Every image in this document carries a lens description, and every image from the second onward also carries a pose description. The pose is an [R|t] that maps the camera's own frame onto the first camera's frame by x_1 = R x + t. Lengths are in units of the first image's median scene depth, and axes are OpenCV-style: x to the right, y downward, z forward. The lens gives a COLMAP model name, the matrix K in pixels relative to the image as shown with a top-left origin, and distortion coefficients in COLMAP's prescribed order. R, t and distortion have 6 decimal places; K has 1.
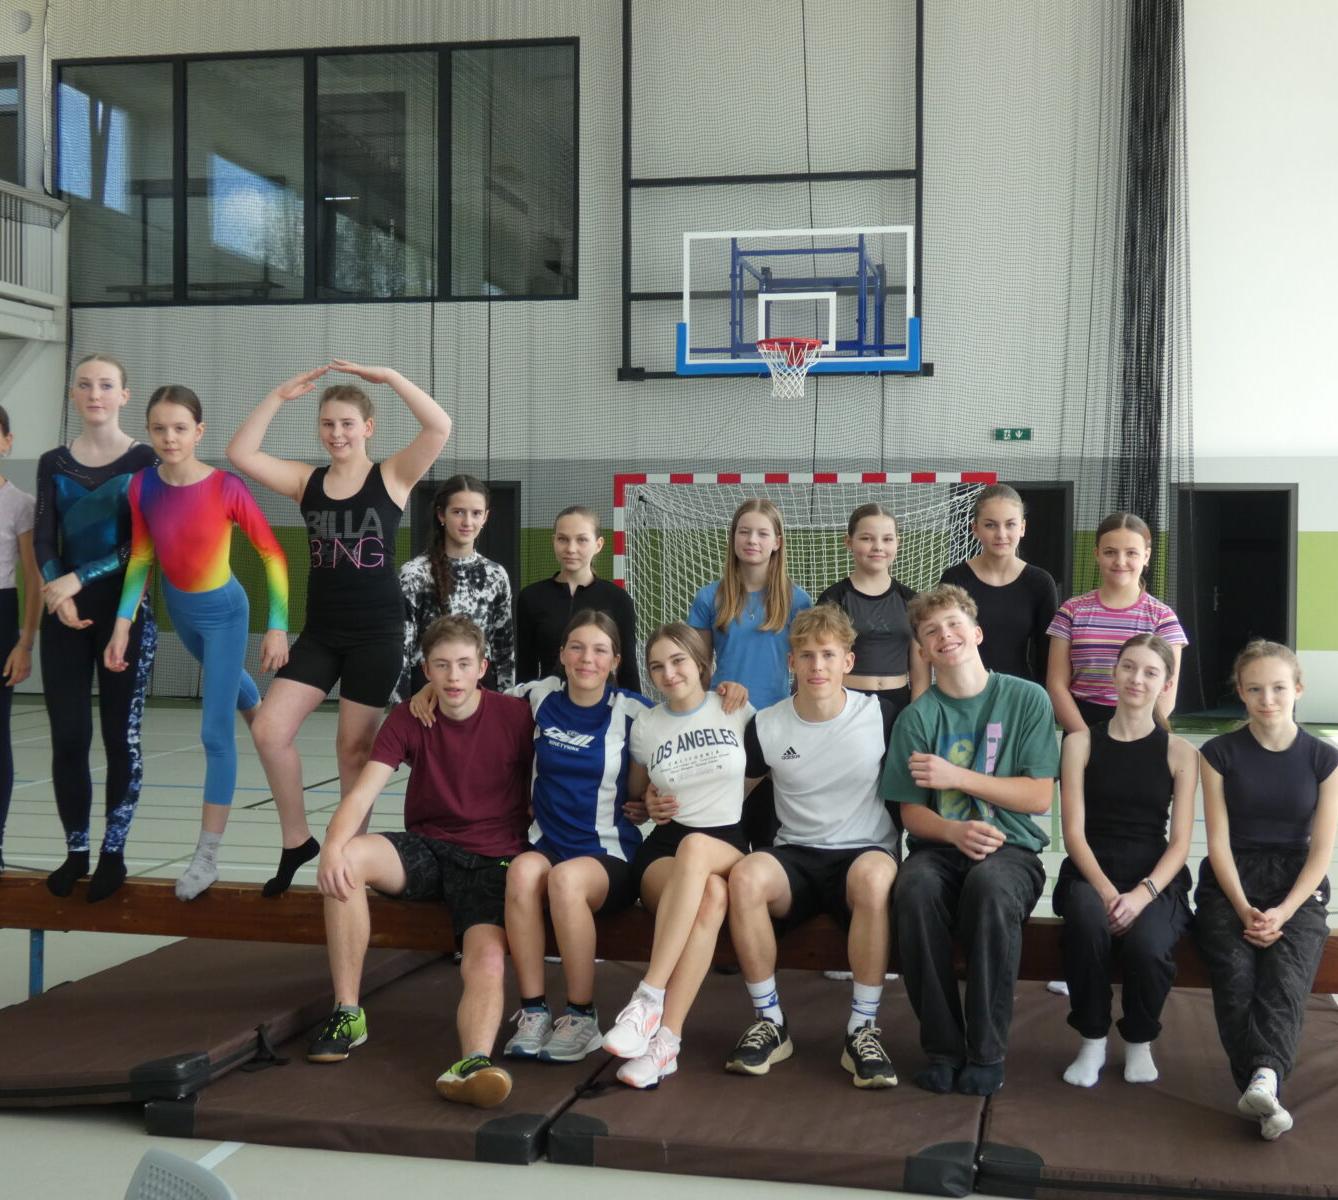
lens RADIAL K [[1849.7, 0, 667.3], [0, 1849.7, 596.2], [0, 0, 1]] dist [-0.063195, 0.000000]
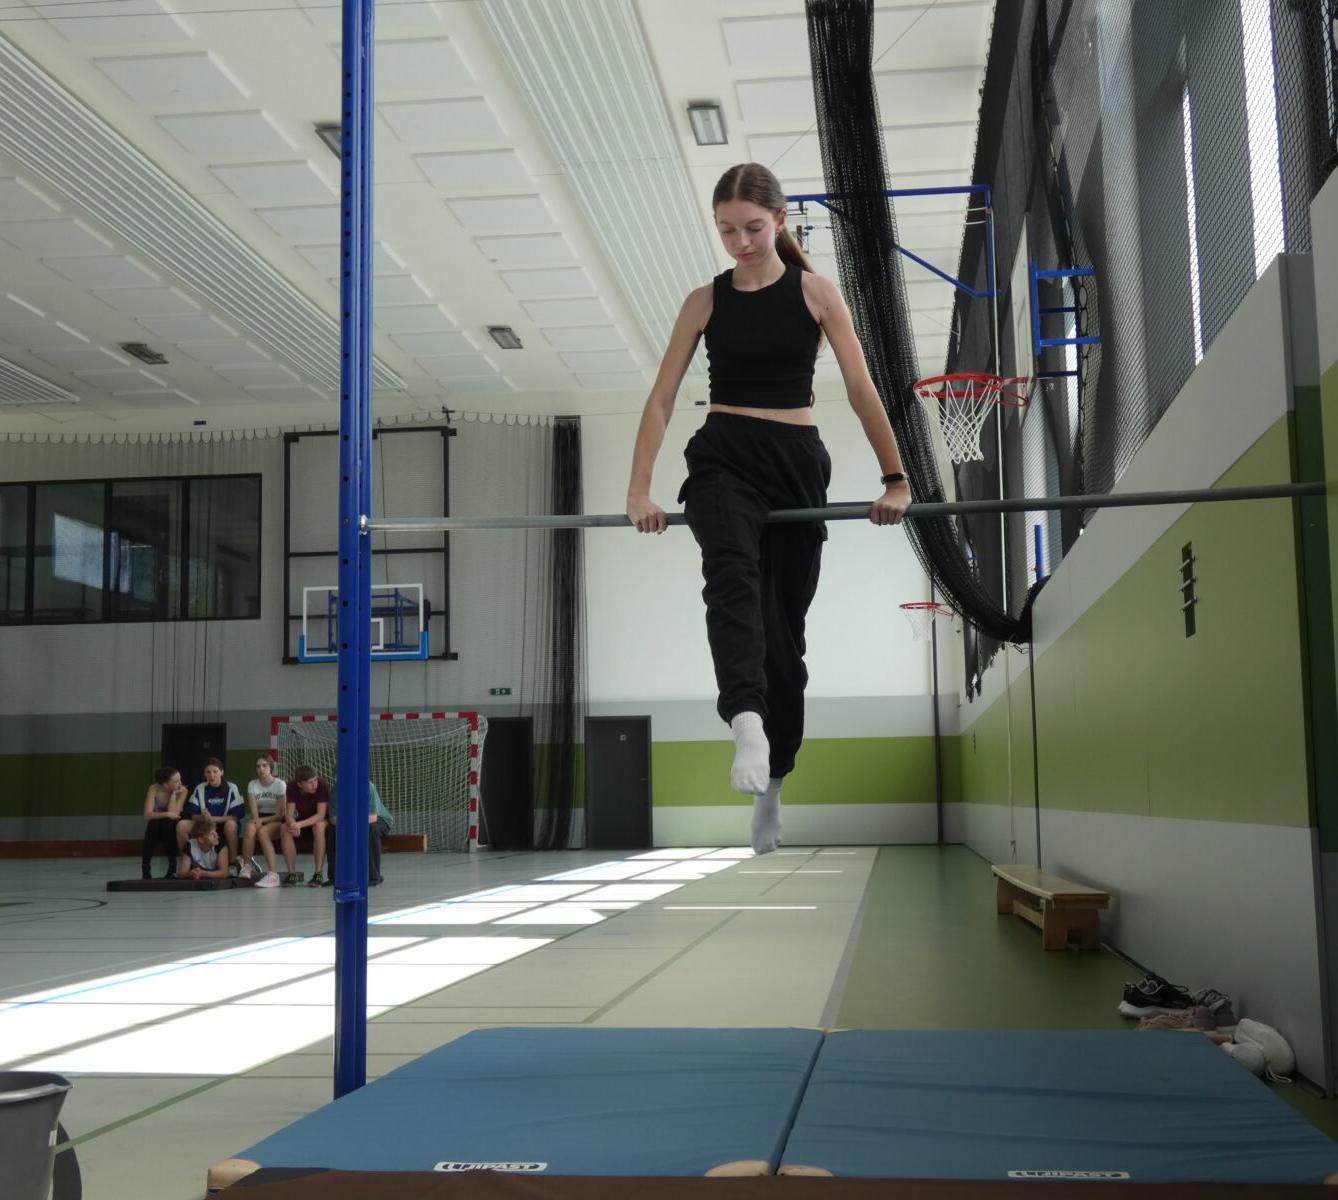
lens RADIAL K [[1757.4, 0, 674.1], [0, 1757.4, 599.9], [0, 0, 1]] dist [-0.008991, 0.000000]
pose [[0.995947, -0.009341, 0.089457, 0.201035], [0.021856, 0.989915, -0.139964, 0.067020], [-0.087247, 0.141352, 0.986107, -0.714793]]
